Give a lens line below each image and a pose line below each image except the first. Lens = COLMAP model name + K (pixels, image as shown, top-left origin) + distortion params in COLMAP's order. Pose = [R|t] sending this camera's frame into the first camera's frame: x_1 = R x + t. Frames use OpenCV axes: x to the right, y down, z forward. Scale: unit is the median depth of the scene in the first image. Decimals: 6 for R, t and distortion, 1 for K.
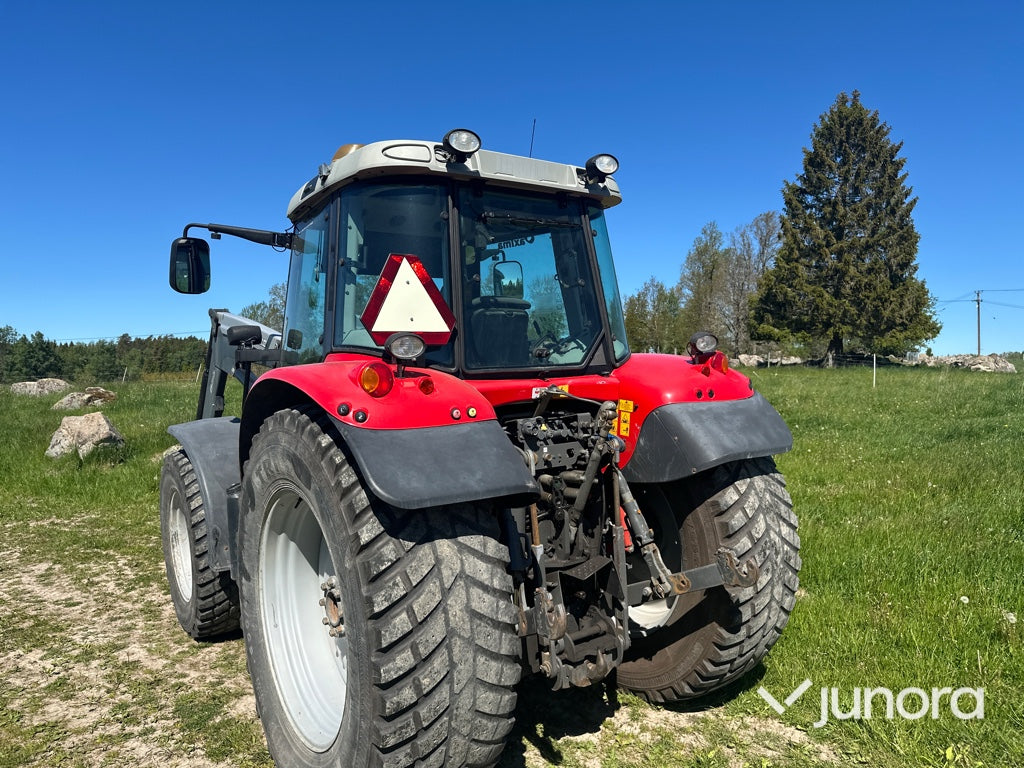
lens RADIAL K [[716.8, 0, 511.1], [0, 716.8, 375.9], [0, 0, 1]] dist [0.071353, -0.082233]
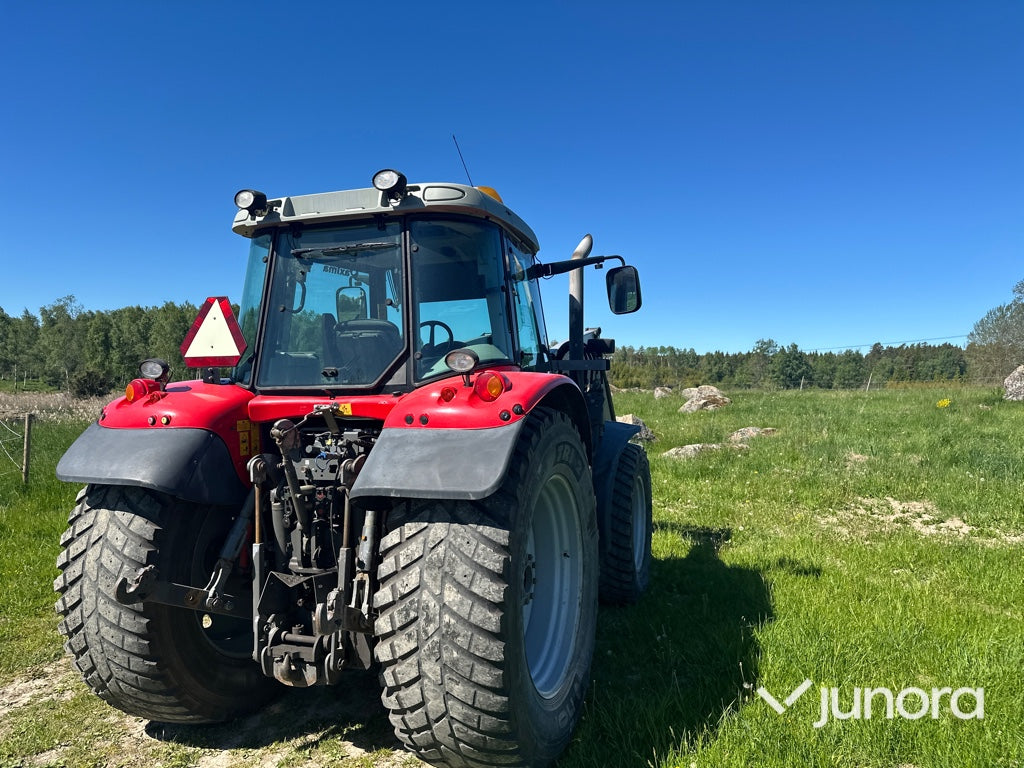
lens RADIAL K [[717.8, 0, 511.8], [0, 717.8, 380.0], [0, 0, 1]] dist [0.075631, -0.105663]
pose [[0.565866, 0.012897, -0.824396, 1.082434], [-0.017576, 0.999839, 0.003578, -0.029256], [0.824310, 0.012465, 0.566002, 0.612153]]
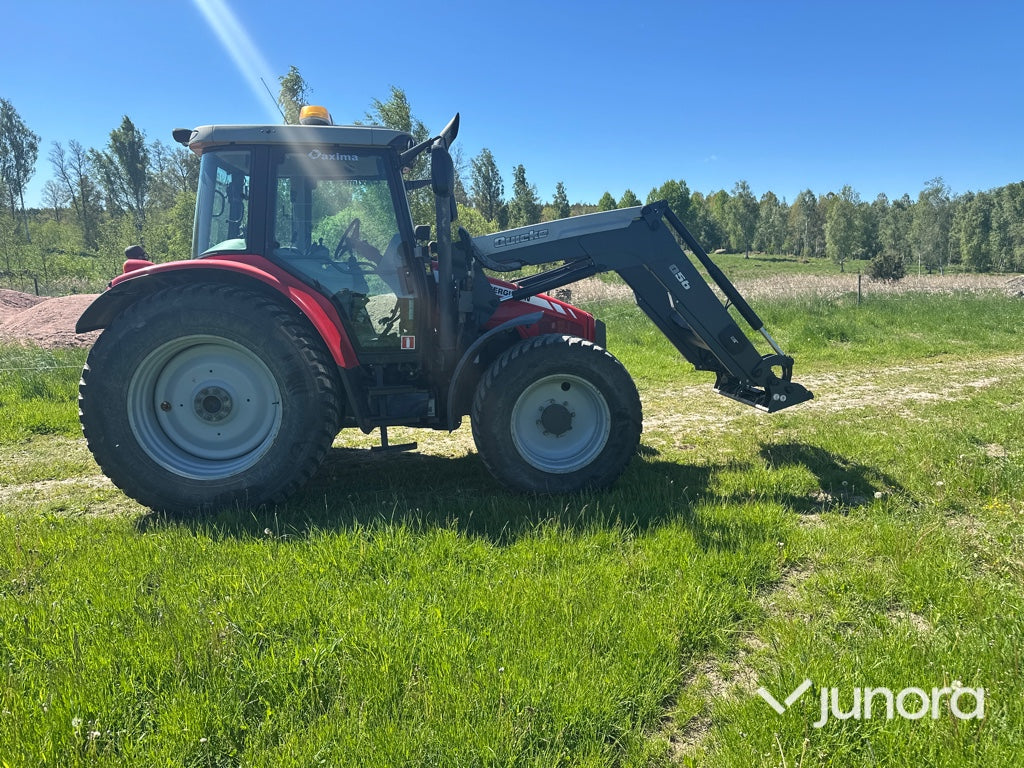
lens RADIAL K [[714.2, 0, 516.6], [0, 714.2, 384.6], [0, 0, 1]] dist [0.055318, -0.063168]
pose [[-0.501251, 0.156482, -0.851035, 1.200647], [-0.000998, 0.983407, 0.181409, -0.054928], [0.865302, 0.091780, -0.492777, 2.514082]]
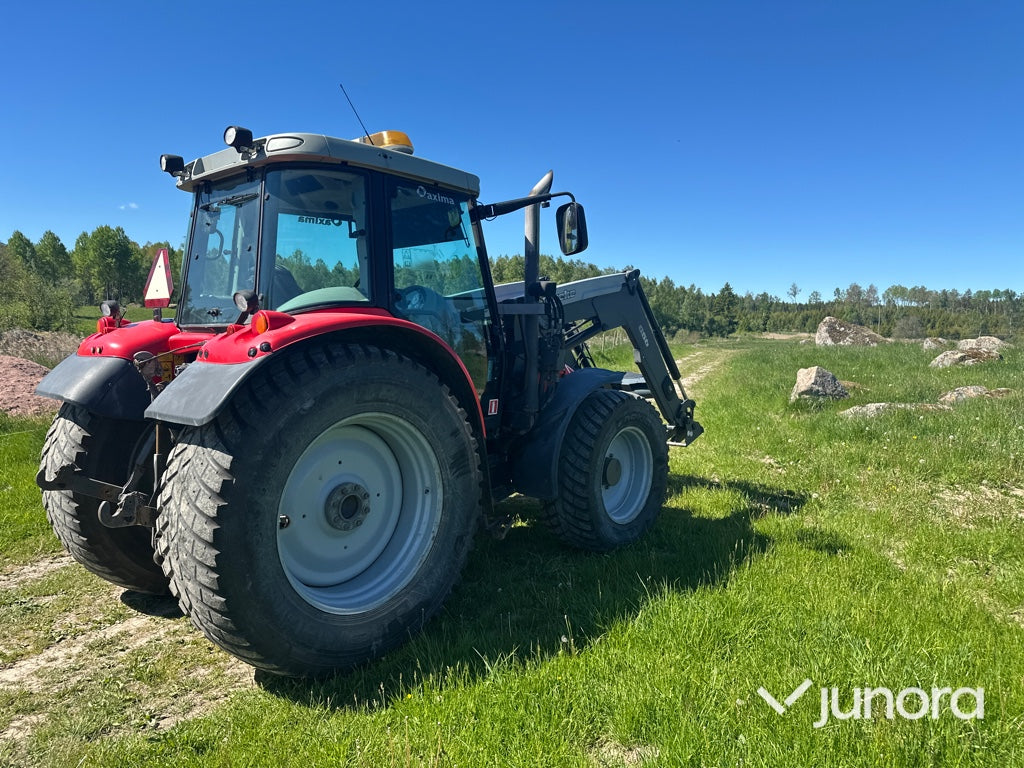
lens RADIAL K [[717.7, 0, 513.2], [0, 717.7, 389.0], [0, 0, 1]] dist [0.070962, -0.096231]
pose [[0.214773, 0.102424, -0.971279, 1.361365], [-0.027370, 0.994726, 0.098844, -0.038268], [0.976280, 0.005355, 0.216443, 1.225153]]
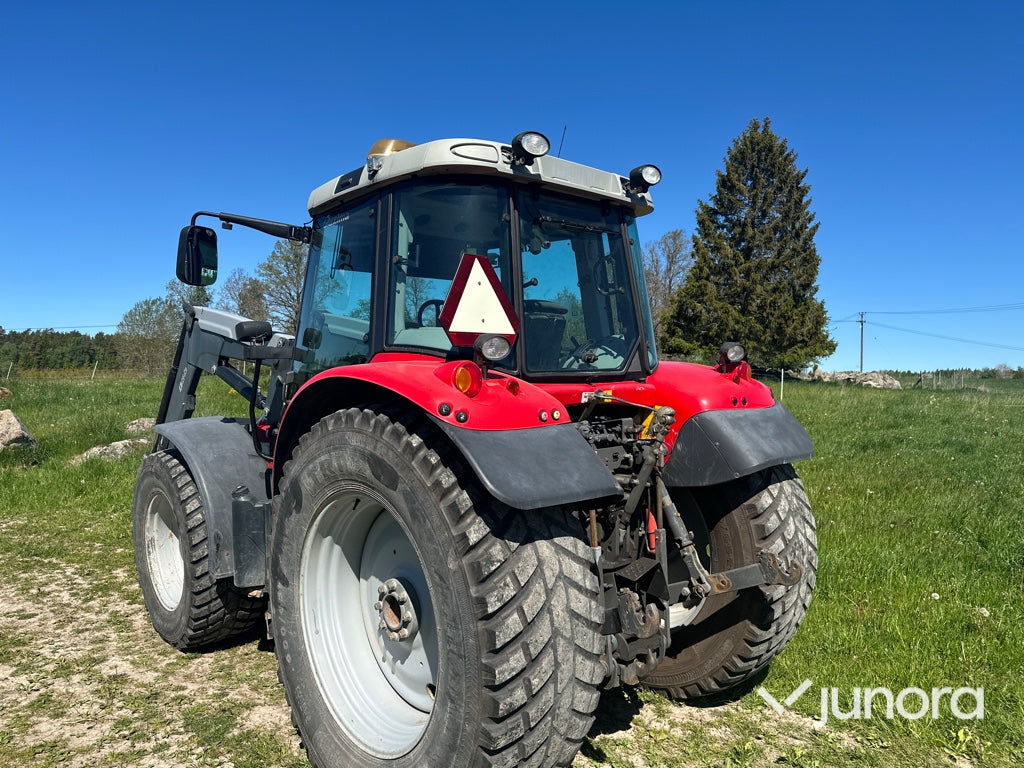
lens RADIAL K [[714.5, 0, 510.5], [0, 714.5, 388.1], [0, 0, 1]] dist [0.089241, -0.096079]
pose [[0.991691, 0.022124, 0.126728, -0.195070], [-0.023115, 0.999713, 0.006350, 0.006627], [-0.126551, -0.009227, 0.991917, 0.009581]]
